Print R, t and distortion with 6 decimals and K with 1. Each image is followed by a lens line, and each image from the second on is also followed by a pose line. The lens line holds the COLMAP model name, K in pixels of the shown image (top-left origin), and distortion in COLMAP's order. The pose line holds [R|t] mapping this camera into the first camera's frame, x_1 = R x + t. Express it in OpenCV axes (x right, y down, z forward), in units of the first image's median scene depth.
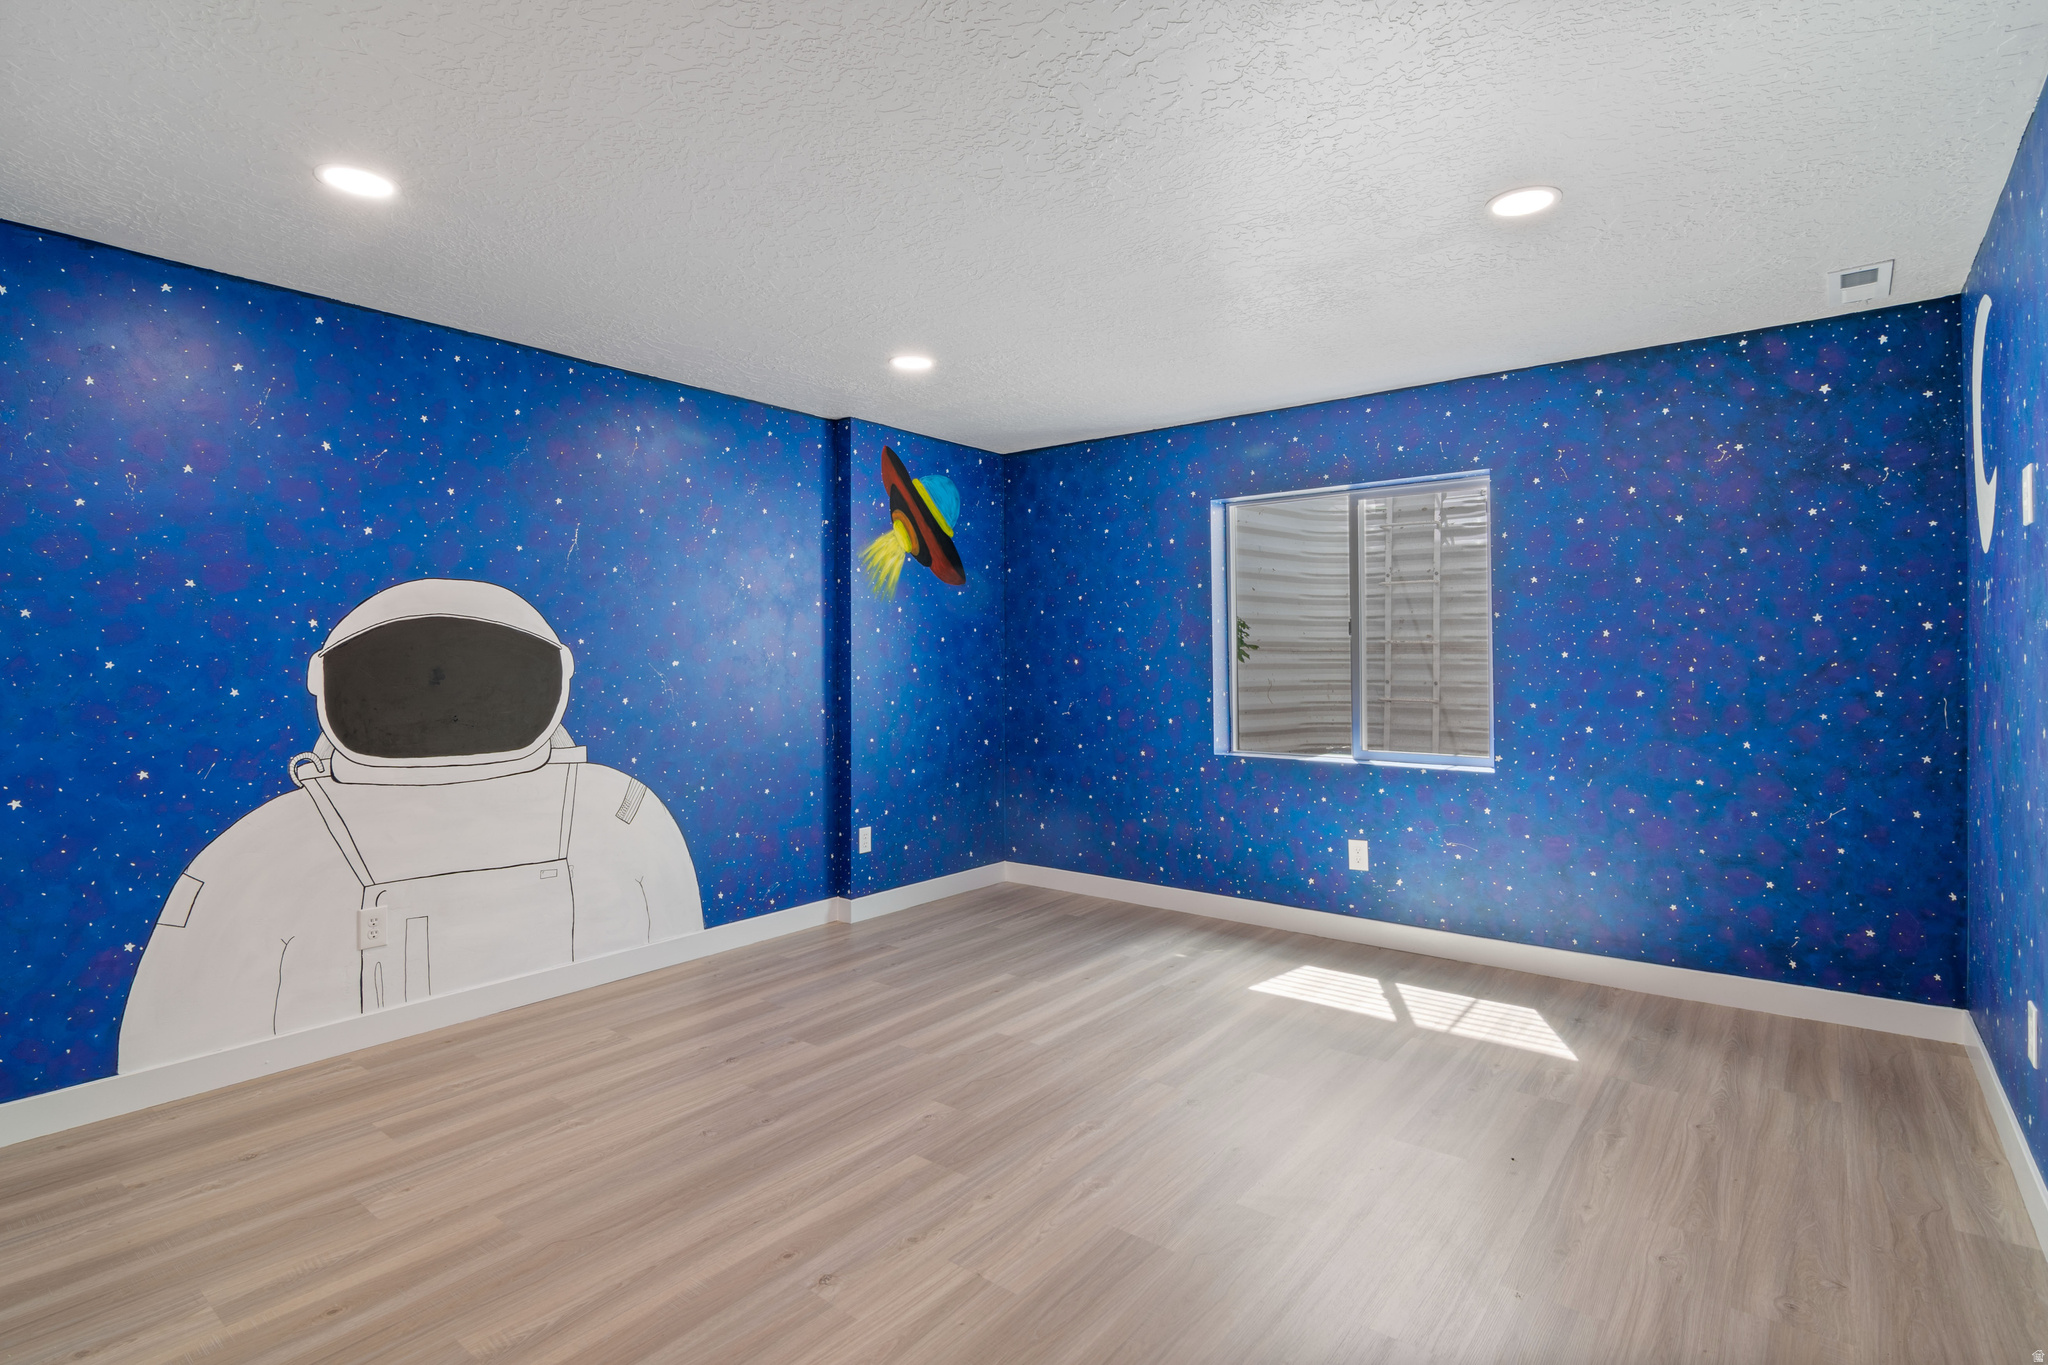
lens RADIAL K [[993.2, 0, 1009.8], [0, 993.2, 666.6], [0, 0, 1]] dist [-0.000541, -0.009021]
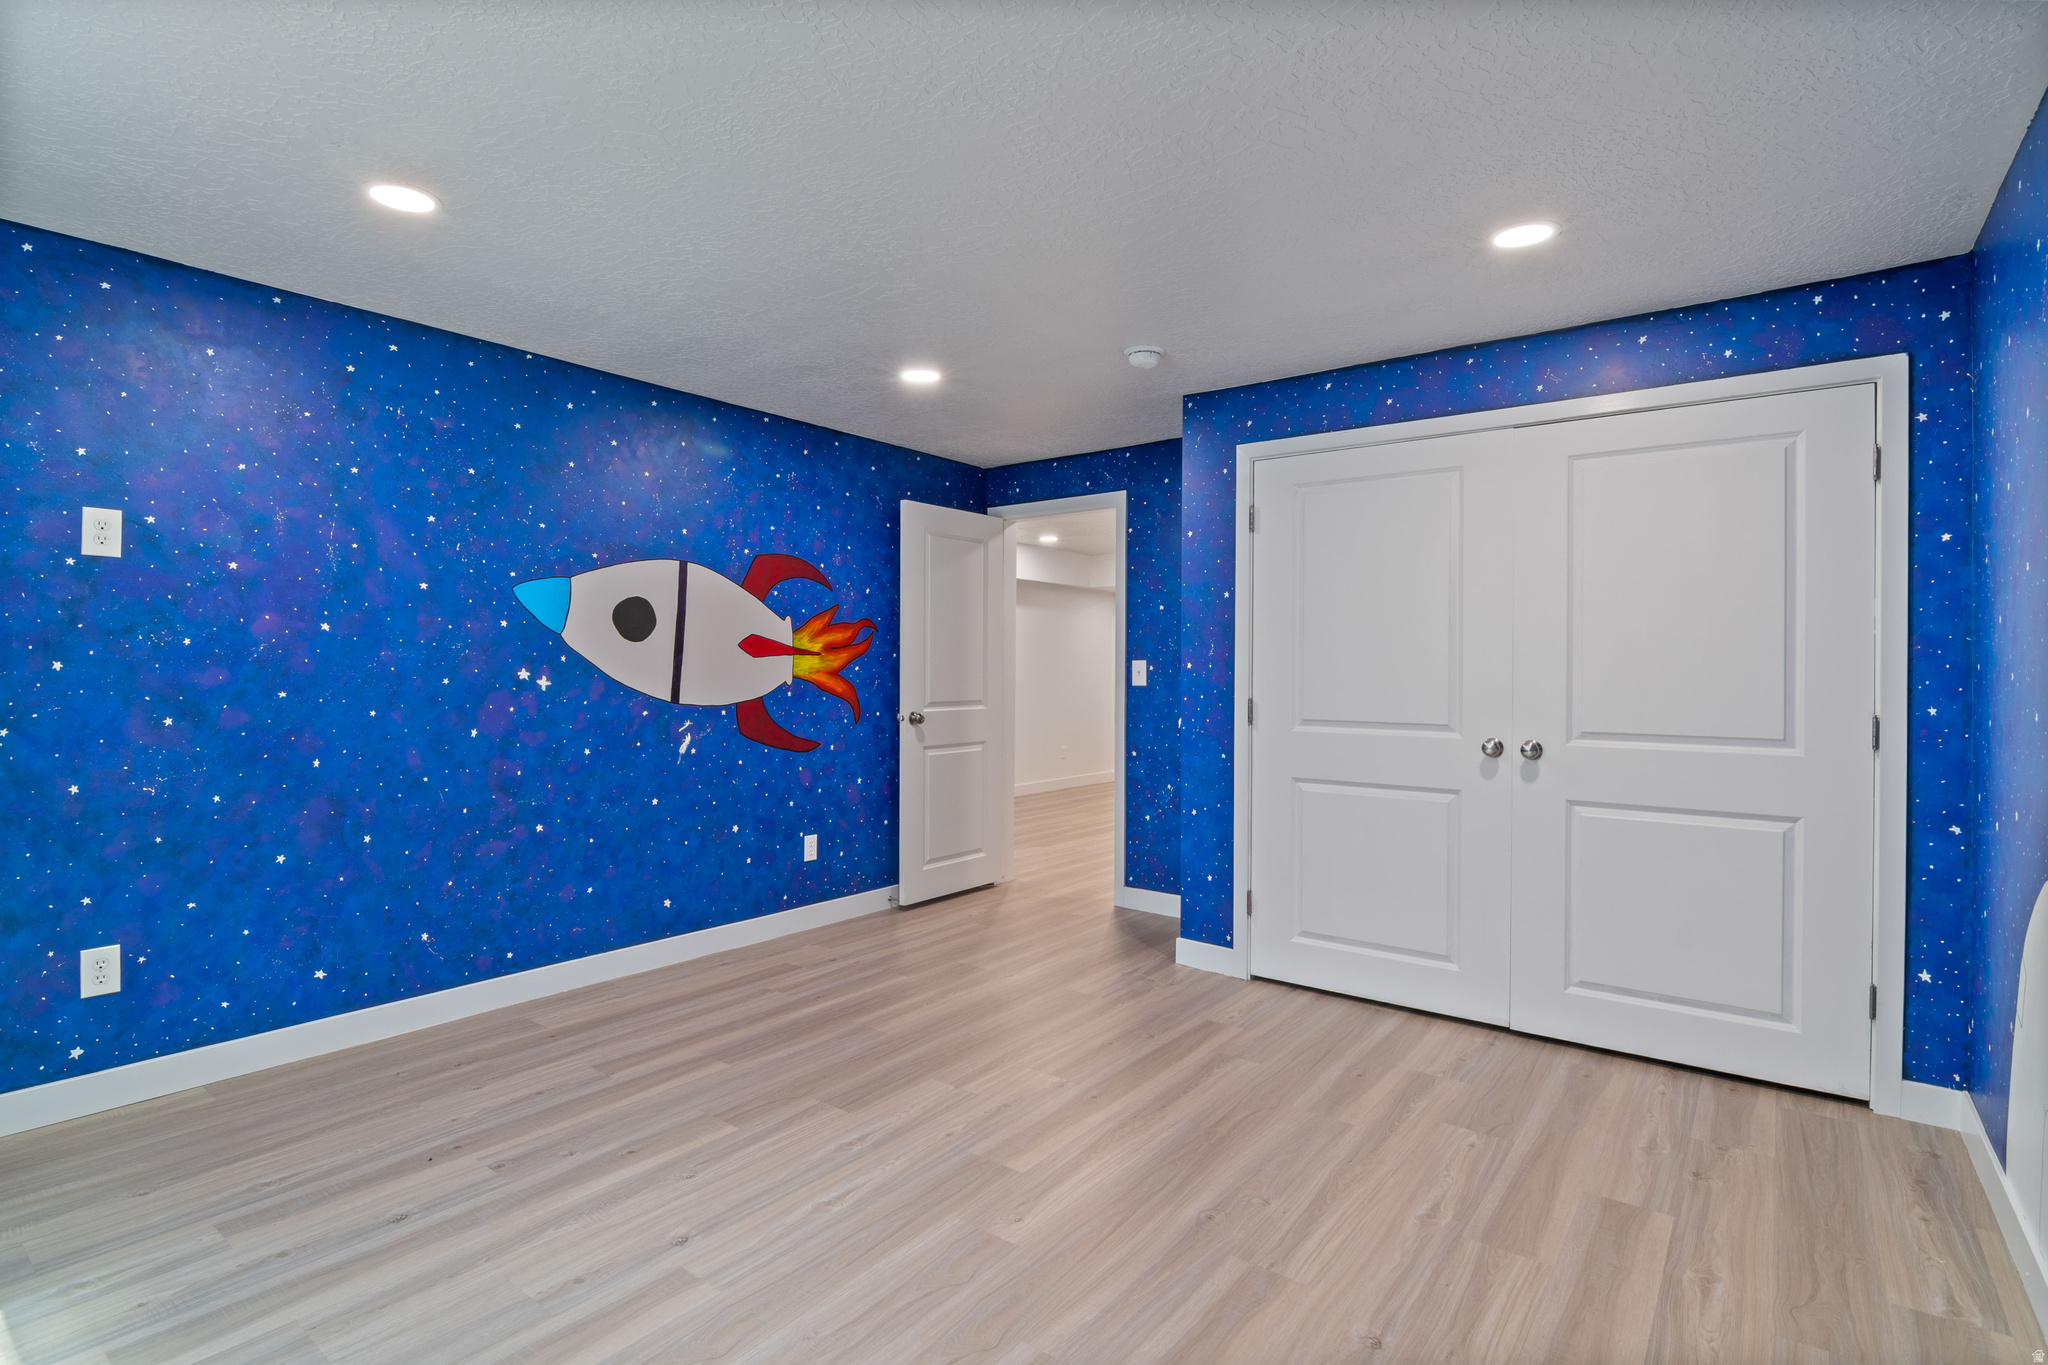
lens RADIAL K [[993.2, 0, 1009.8], [0, 993.2, 666.6], [0, 0, 1]] dist [-0.000541, -0.009021]
pose [[-0.999793, -0.003386, -0.020045, -0.062037], [-0.003399, 0.999994, 0.000602, -0.009178], [0.020043, 0.000670, -0.999799, 1.990638]]
